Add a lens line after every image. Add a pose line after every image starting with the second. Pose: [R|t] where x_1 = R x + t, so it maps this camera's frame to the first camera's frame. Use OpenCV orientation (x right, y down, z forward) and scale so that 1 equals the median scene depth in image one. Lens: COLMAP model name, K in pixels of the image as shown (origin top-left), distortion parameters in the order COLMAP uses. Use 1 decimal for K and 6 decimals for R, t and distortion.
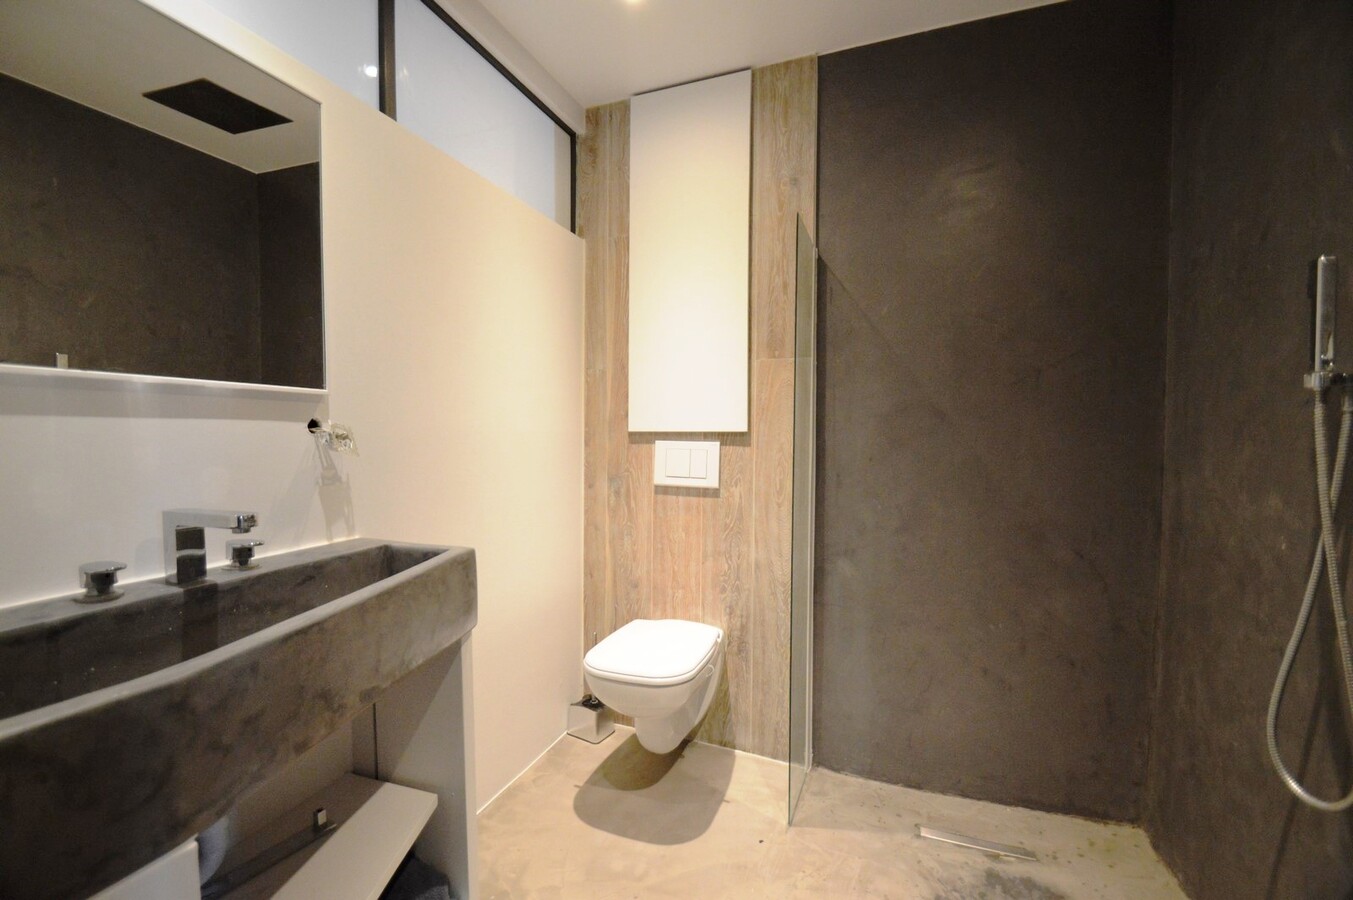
lens RADIAL K [[605.6, 0, 657.5], [0, 605.6, 455.9], [0, 0, 1]] dist [0.027351, -0.026666]
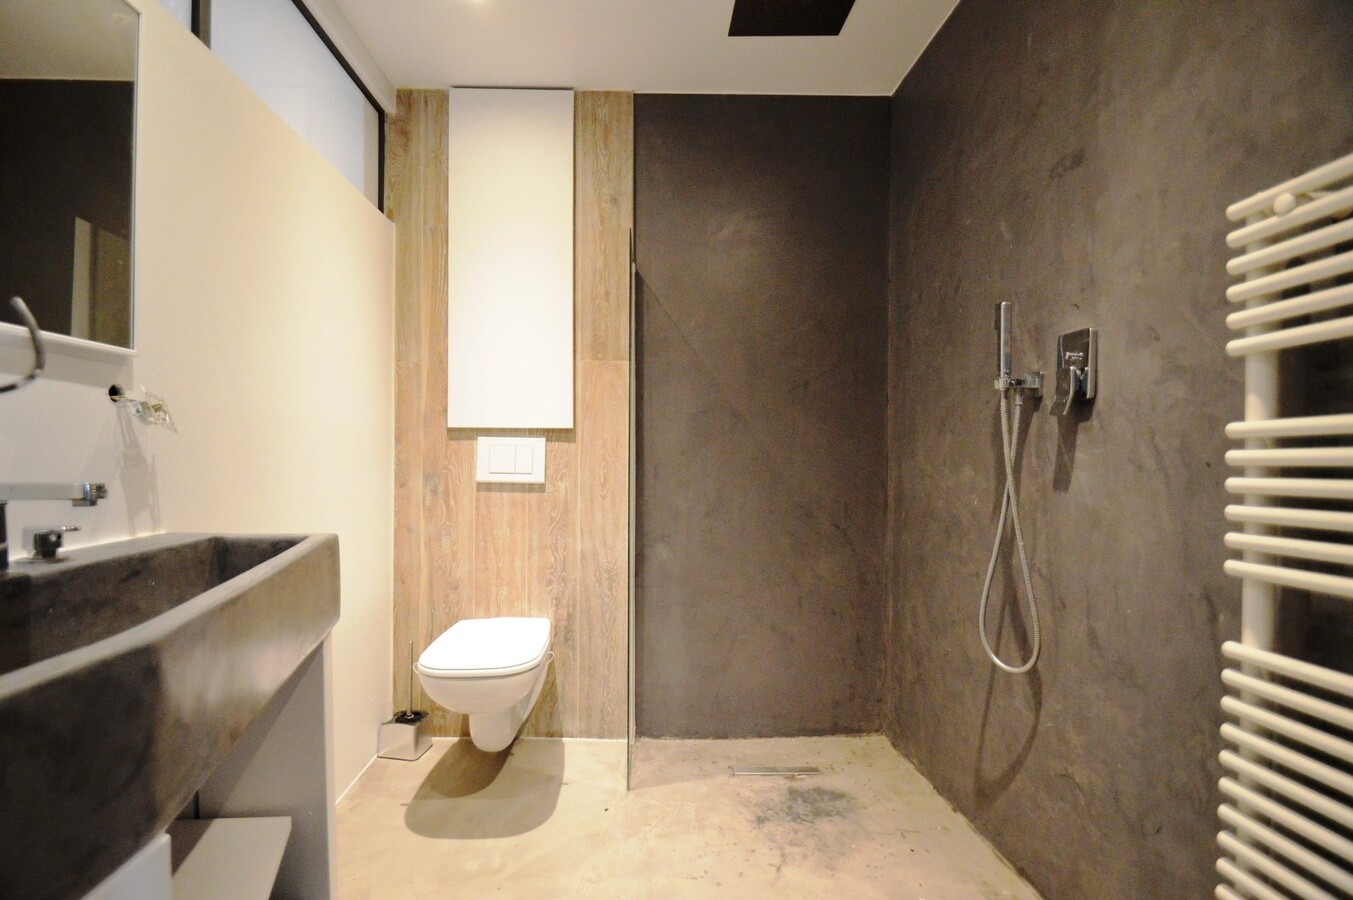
lens RADIAL K [[605.6, 0, 657.5], [0, 605.6, 455.9], [0, 0, 1]] dist [0.027351, -0.026666]
pose [[0.916469, 0.000986, 0.400105, -0.147709], [0.012115, 0.999470, -0.030214, 0.044434], [-0.399923, 0.032538, 0.915971, -0.020139]]
